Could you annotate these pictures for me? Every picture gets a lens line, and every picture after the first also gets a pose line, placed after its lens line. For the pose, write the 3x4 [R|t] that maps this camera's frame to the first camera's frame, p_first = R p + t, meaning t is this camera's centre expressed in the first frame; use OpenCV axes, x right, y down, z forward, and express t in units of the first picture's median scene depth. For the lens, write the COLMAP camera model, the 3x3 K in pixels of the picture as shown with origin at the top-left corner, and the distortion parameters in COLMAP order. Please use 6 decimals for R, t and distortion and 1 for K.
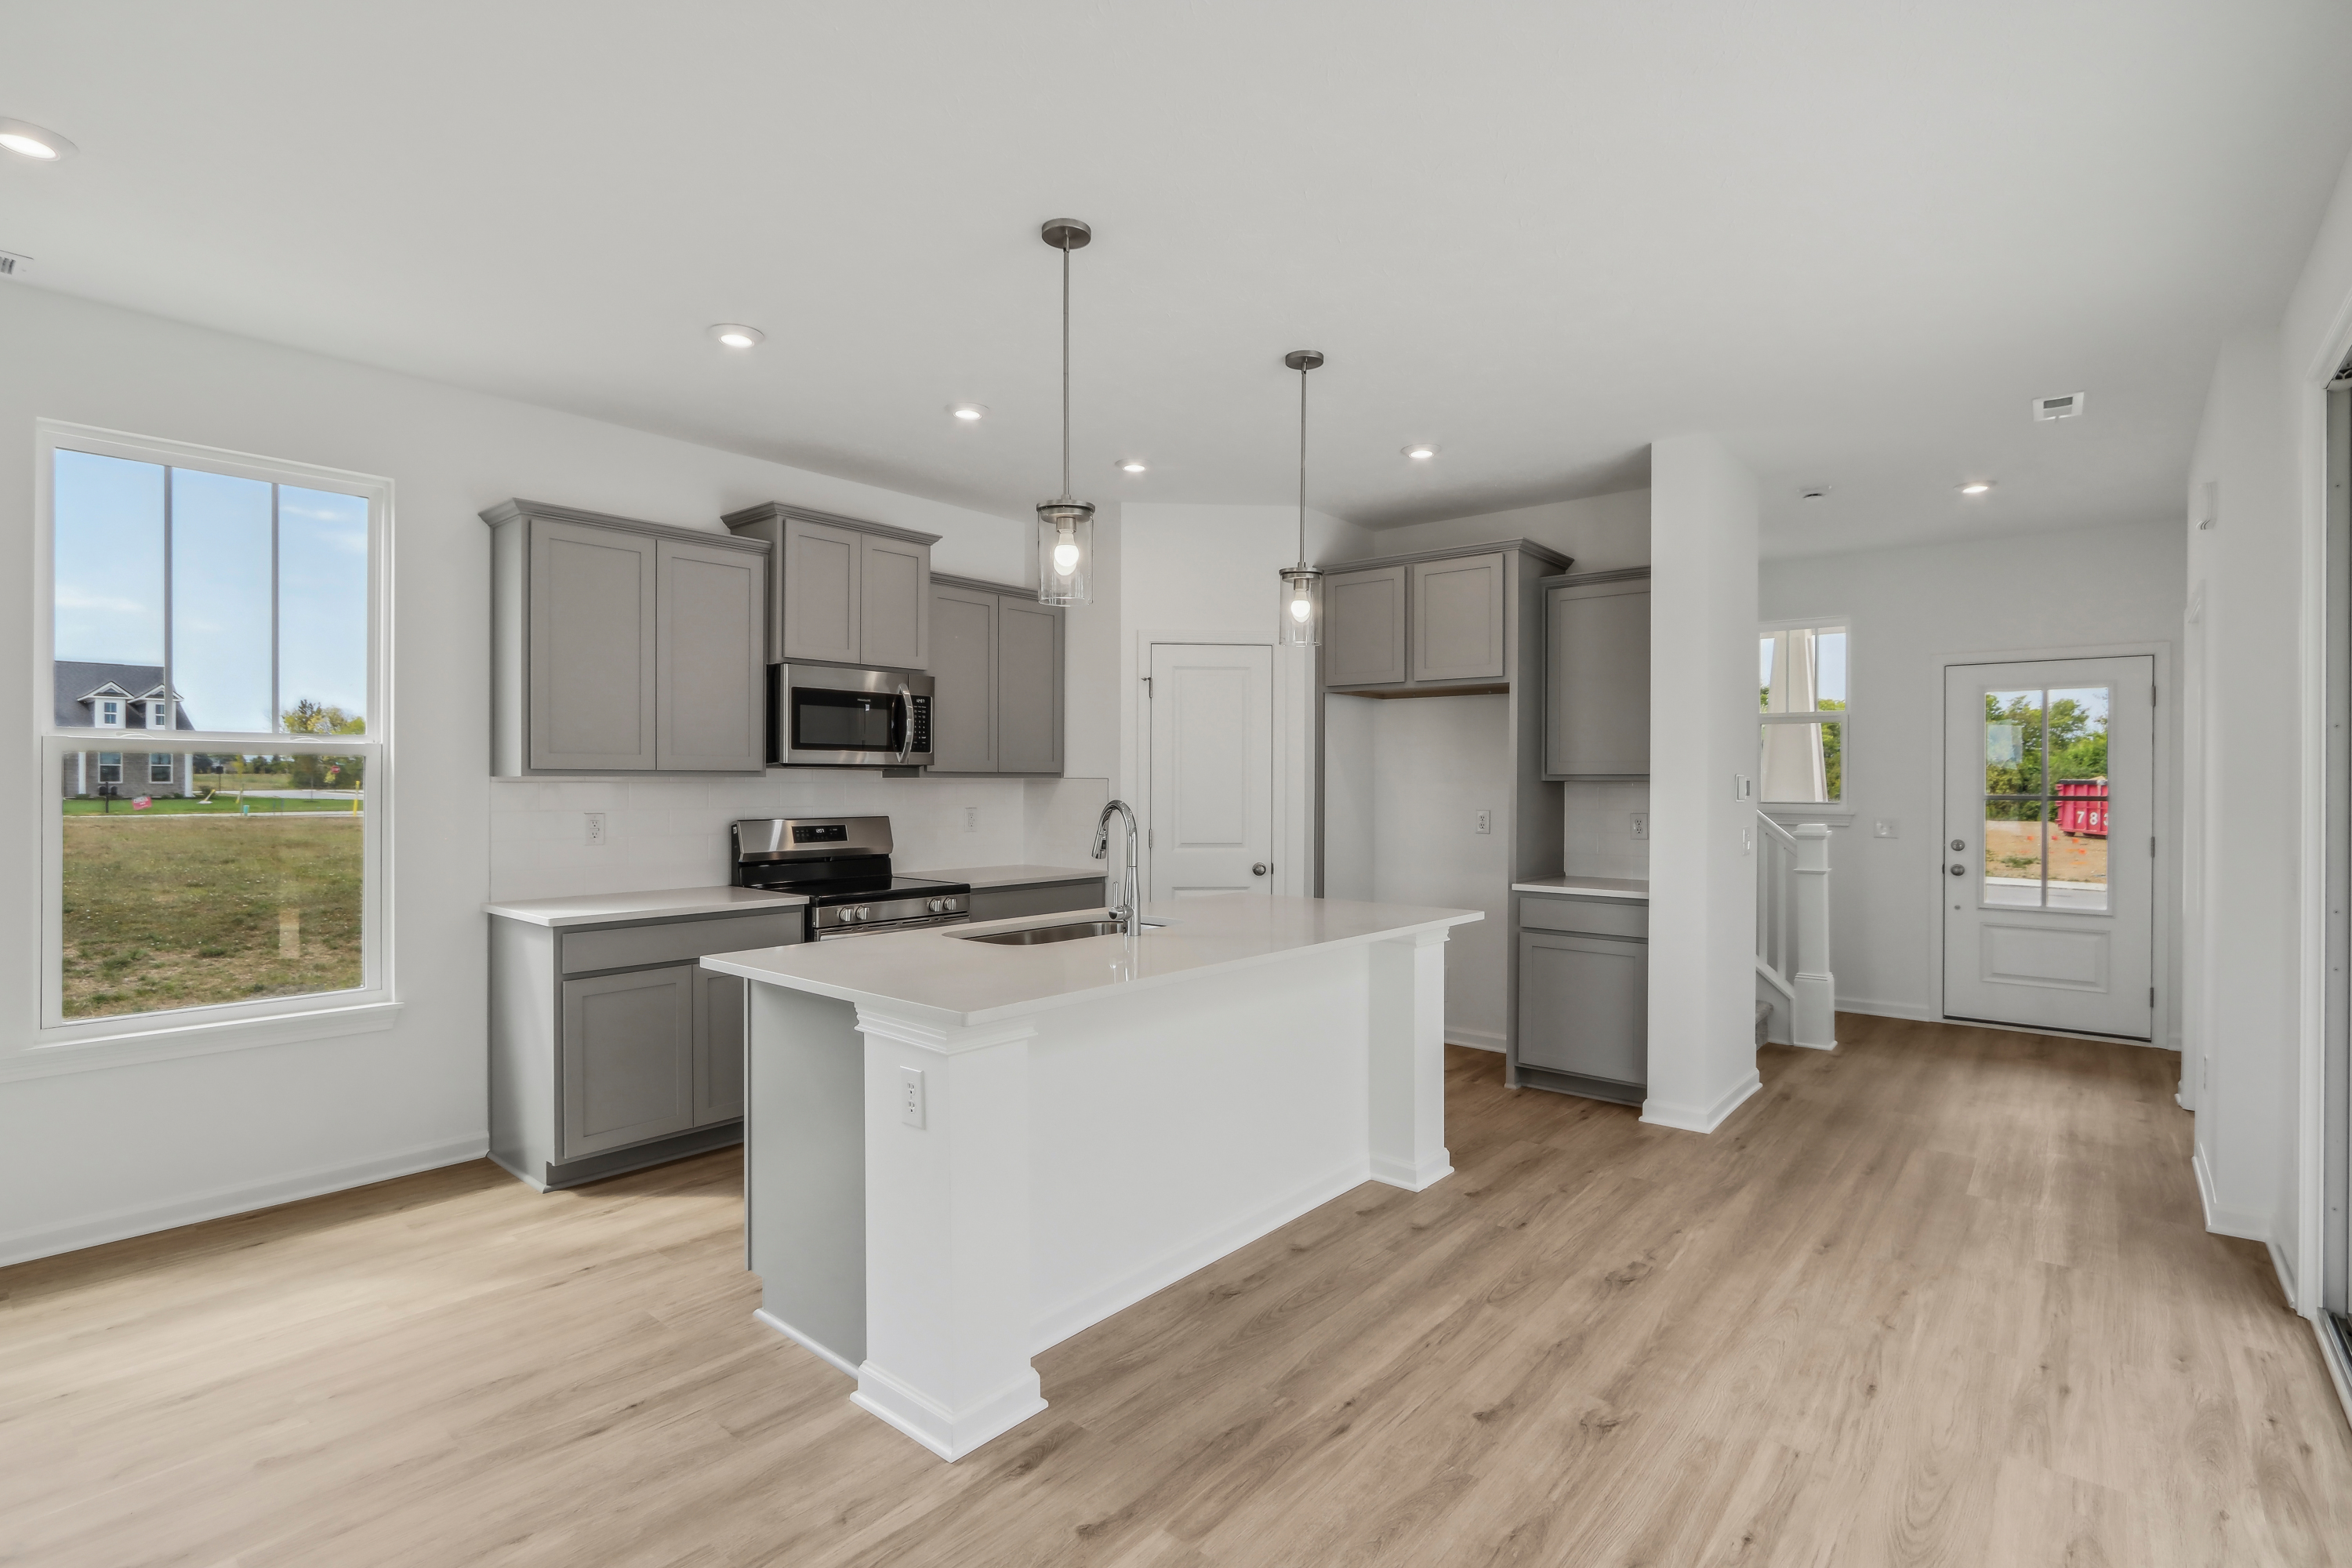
lens RADIAL K [[1114.4, 0, 1153.4], [0, 1114.4, 784.4], [0, 0, 1]] dist [-0.012264, 0.000895]
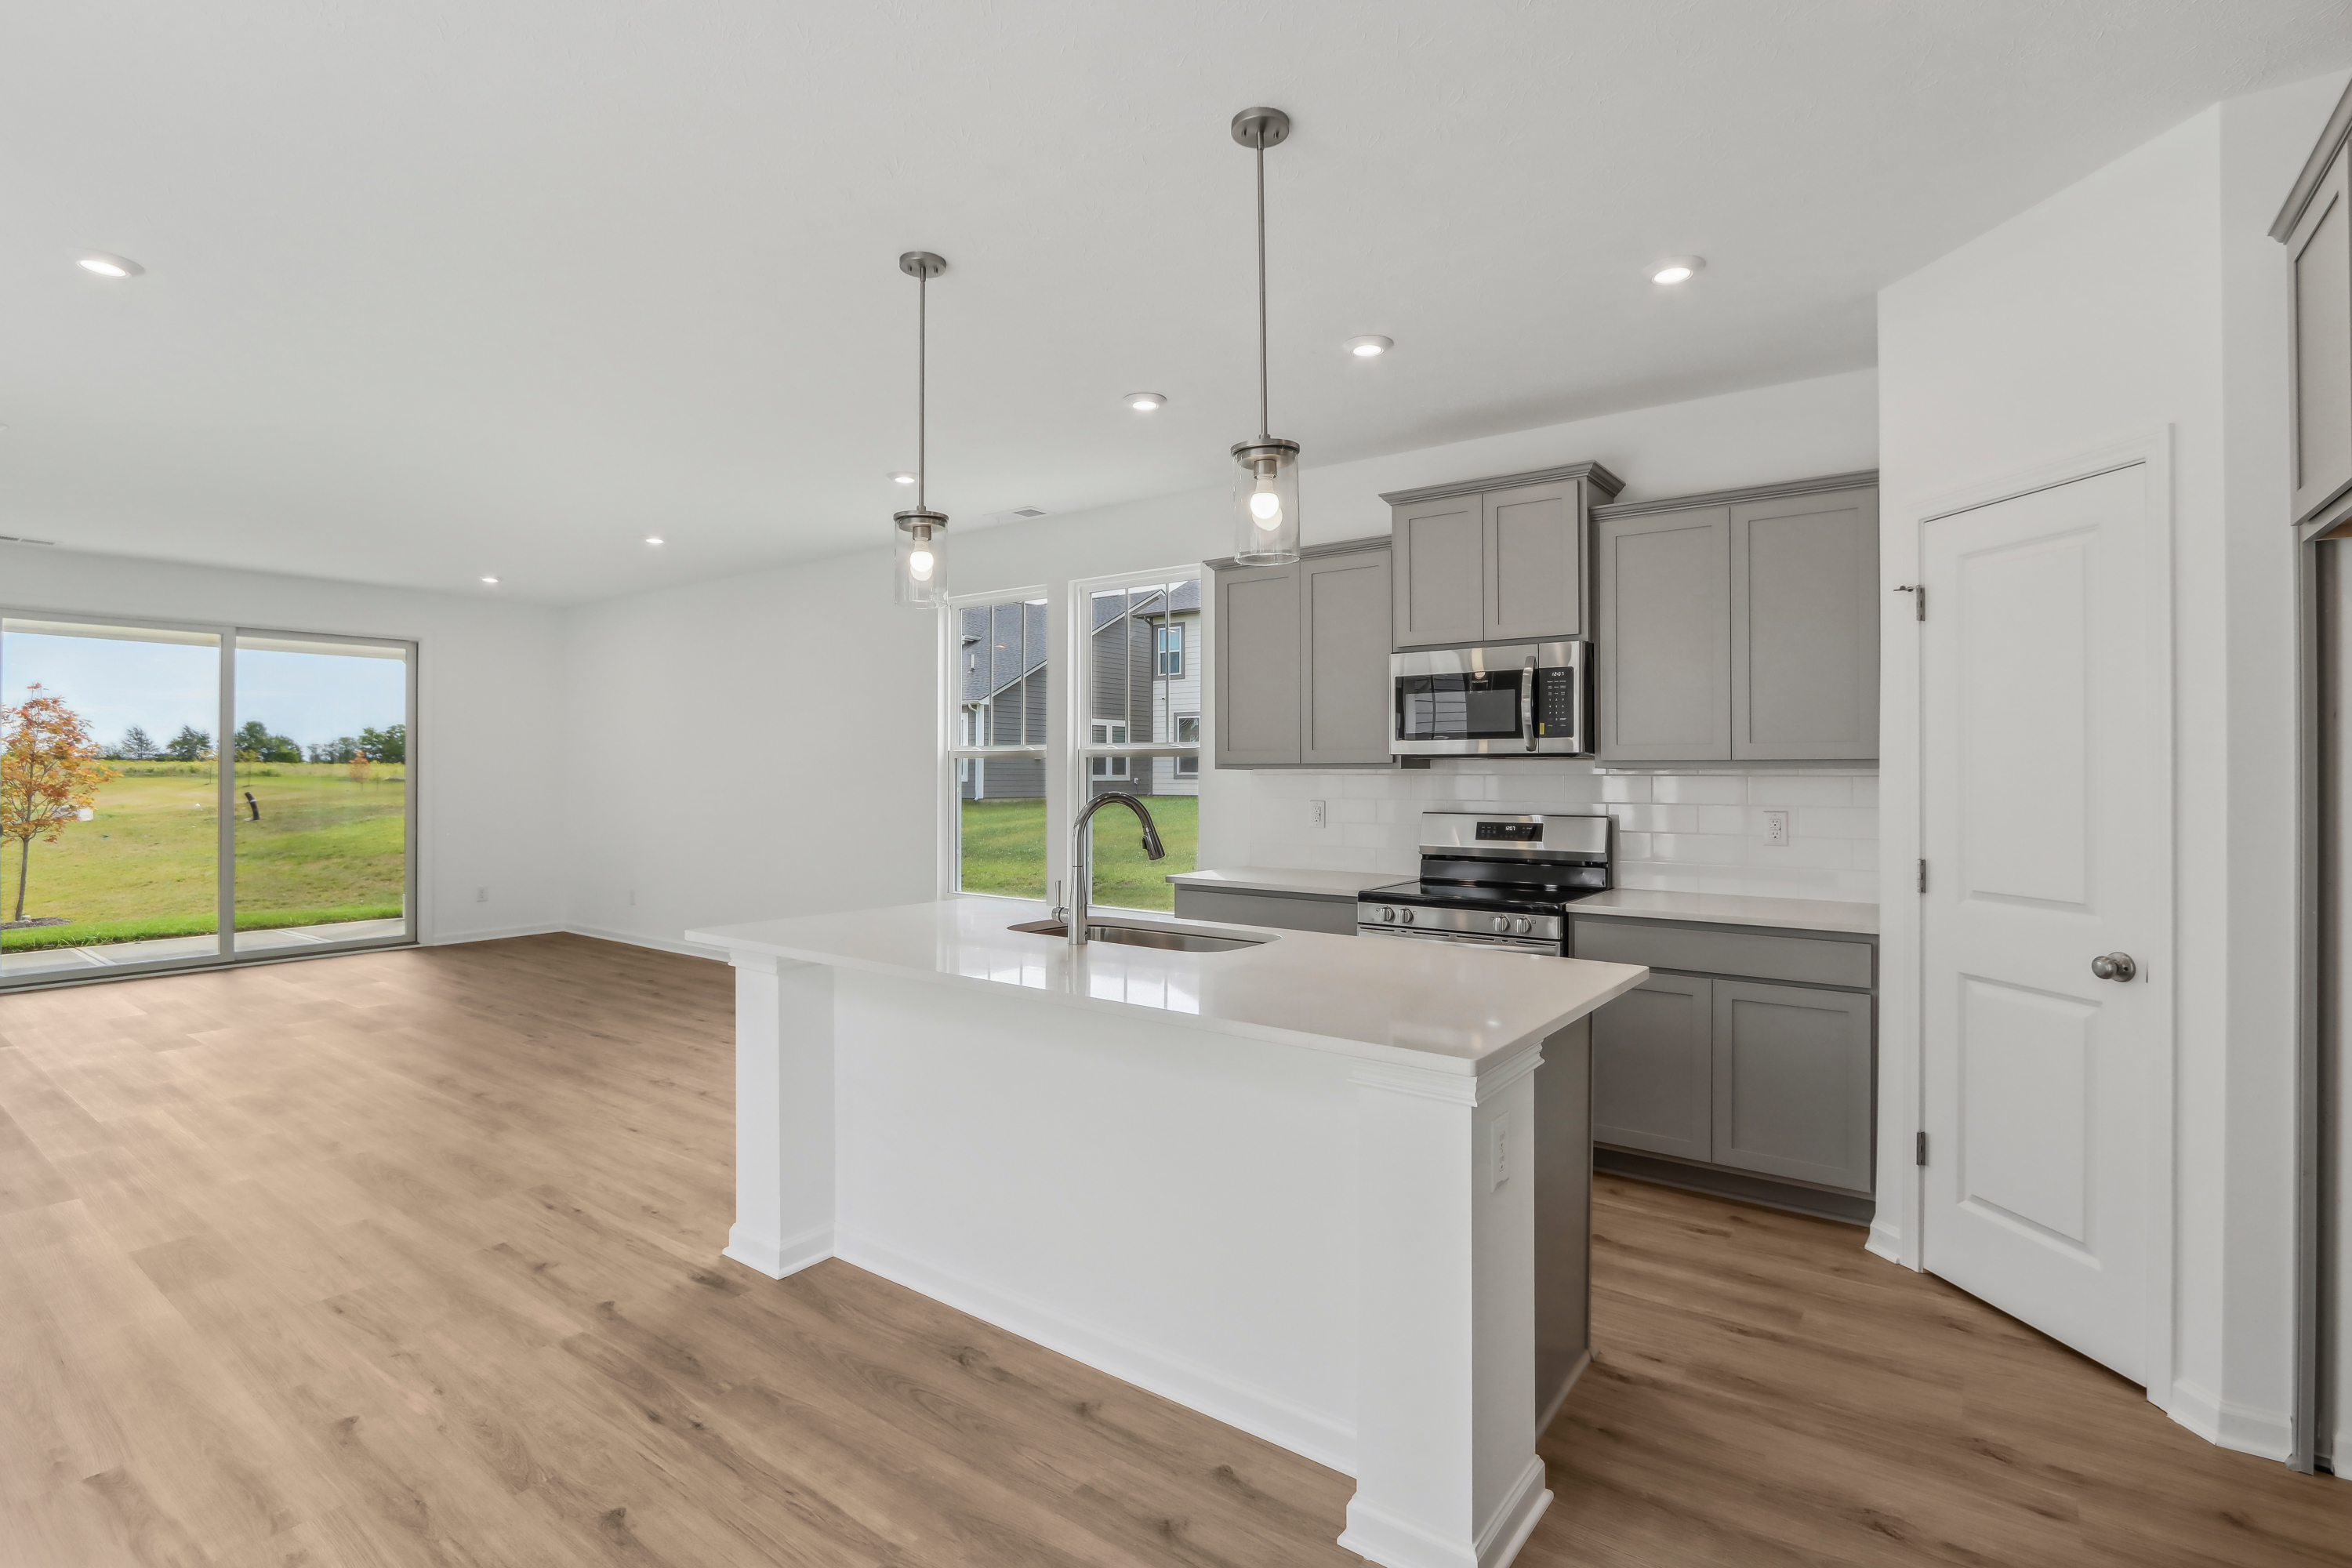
lens RADIAL K [[1101.7, 0, 1173.0], [0, 1101.7, 770.1], [0, 0, 1]] dist [-0.014591, 0.001018]
pose [[0.070787, -0.007527, -0.997463, 0.685100], [-0.003034, 0.999965, -0.007761, 0.002668], [0.997487, 0.003576, 0.070762, 0.803117]]
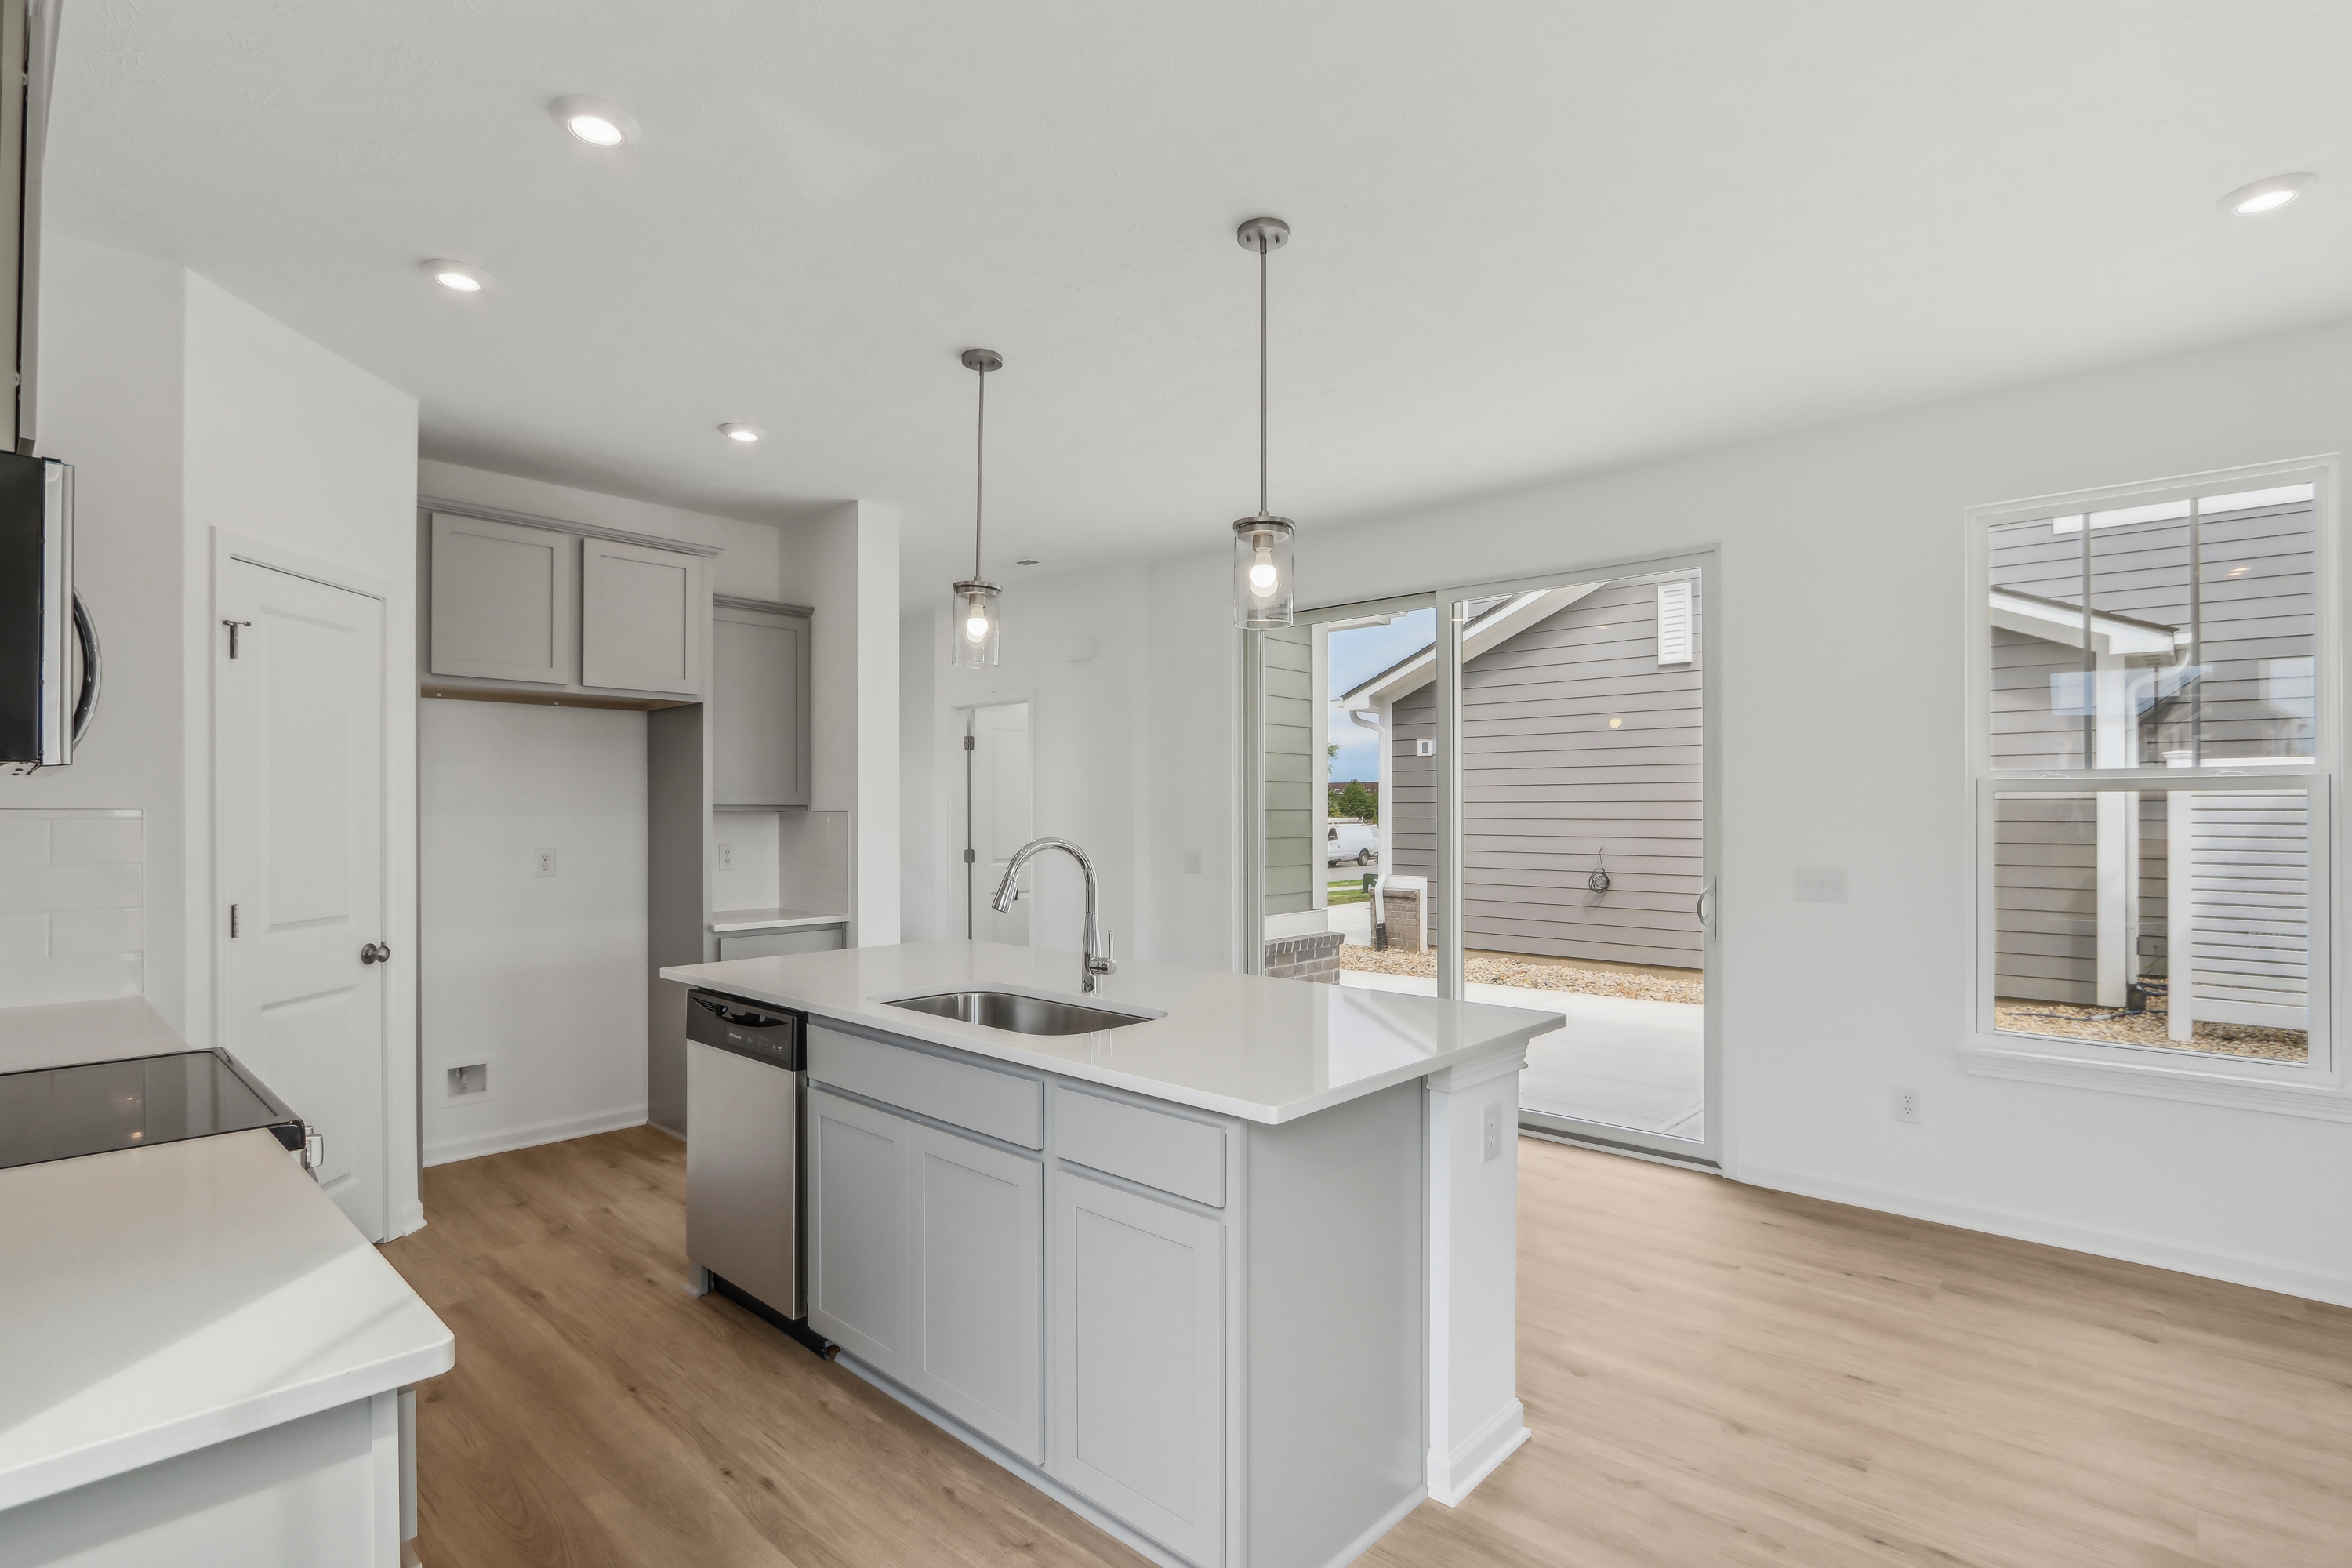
lens RADIAL K [[1124.3, 0, 1169.7], [0, 1124.3, 802.1], [0, 0, 1]] dist [0.000875, -0.000073]
pose [[0.042595, 0.002398, 0.999090, -0.716560], [0.004447, 0.999987, -0.002589, -0.007817], [-0.999083, 0.004553, 0.042583, 0.712599]]
